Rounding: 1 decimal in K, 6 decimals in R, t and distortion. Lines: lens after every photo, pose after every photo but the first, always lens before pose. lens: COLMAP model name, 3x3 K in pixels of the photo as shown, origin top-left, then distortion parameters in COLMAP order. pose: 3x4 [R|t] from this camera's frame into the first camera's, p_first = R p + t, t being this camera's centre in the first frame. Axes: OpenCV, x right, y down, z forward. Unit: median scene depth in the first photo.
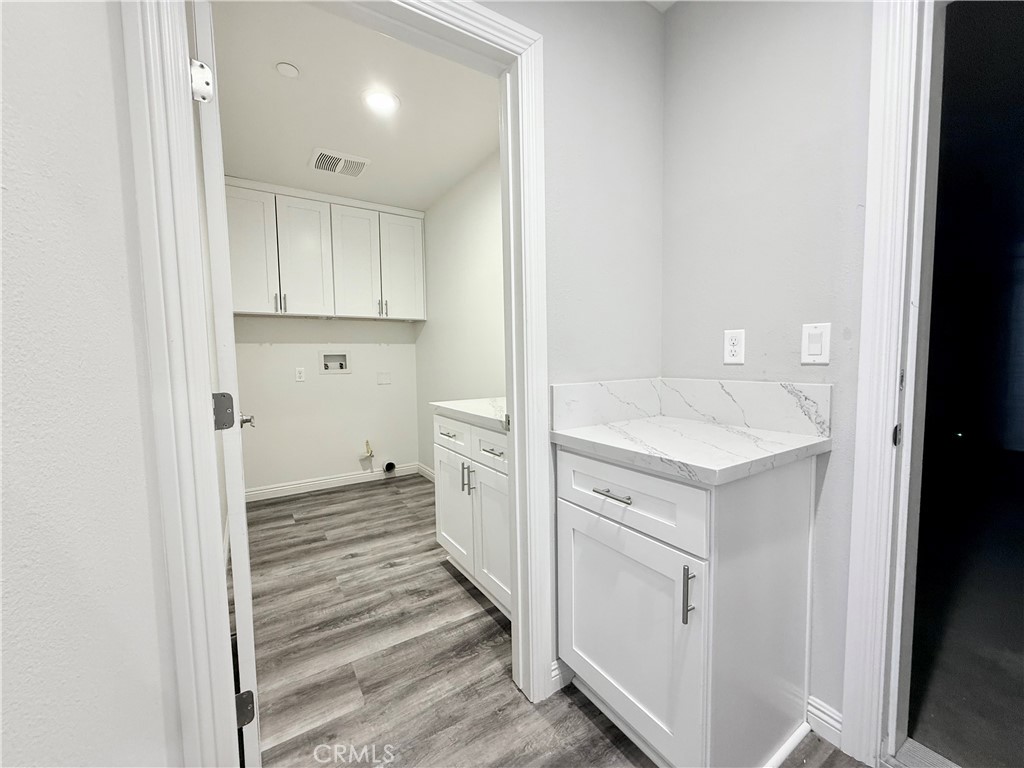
lens RADIAL K [[407.5, 0, 510.9], [0, 407.5, 385.1], [0, 0, 1]] dist [-0.002825, 0.001092]
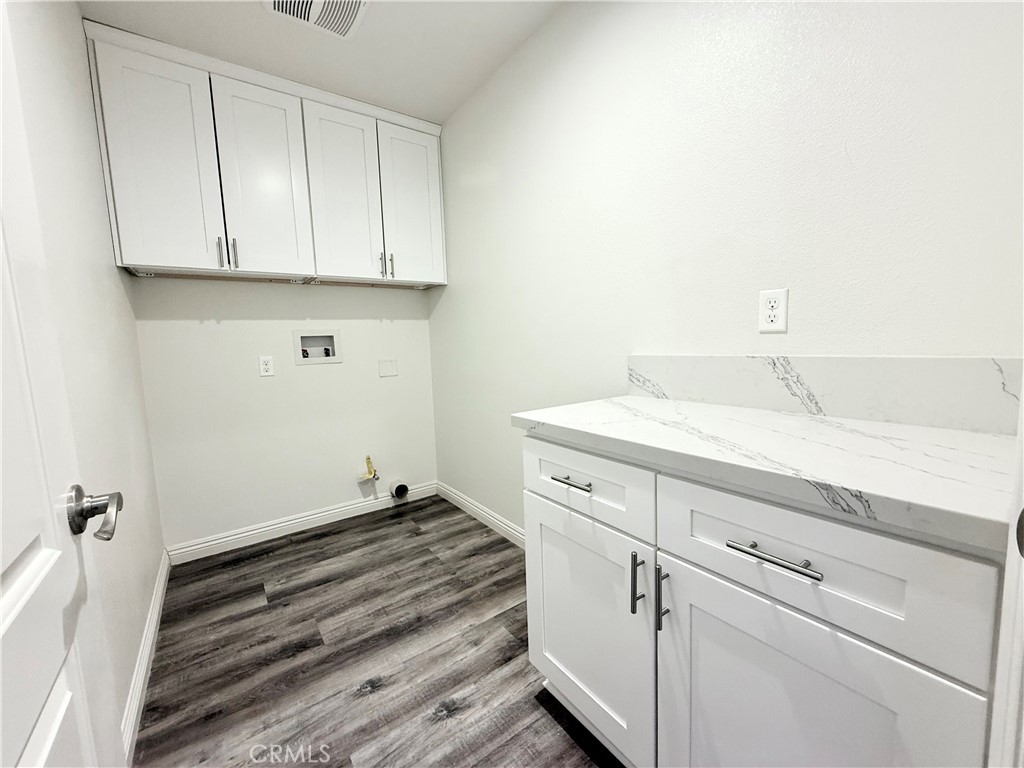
lens RADIAL K [[407.5, 0, 510.0], [0, 407.5, 383.1], [0, 0, 1]] dist [-0.002825, 0.001092]
pose [[0.998304, -0.028010, 0.051041, -0.161706], [0.026272, 0.999063, 0.034405, -0.011119], [-0.051957, -0.033005, 0.998104, 0.329594]]
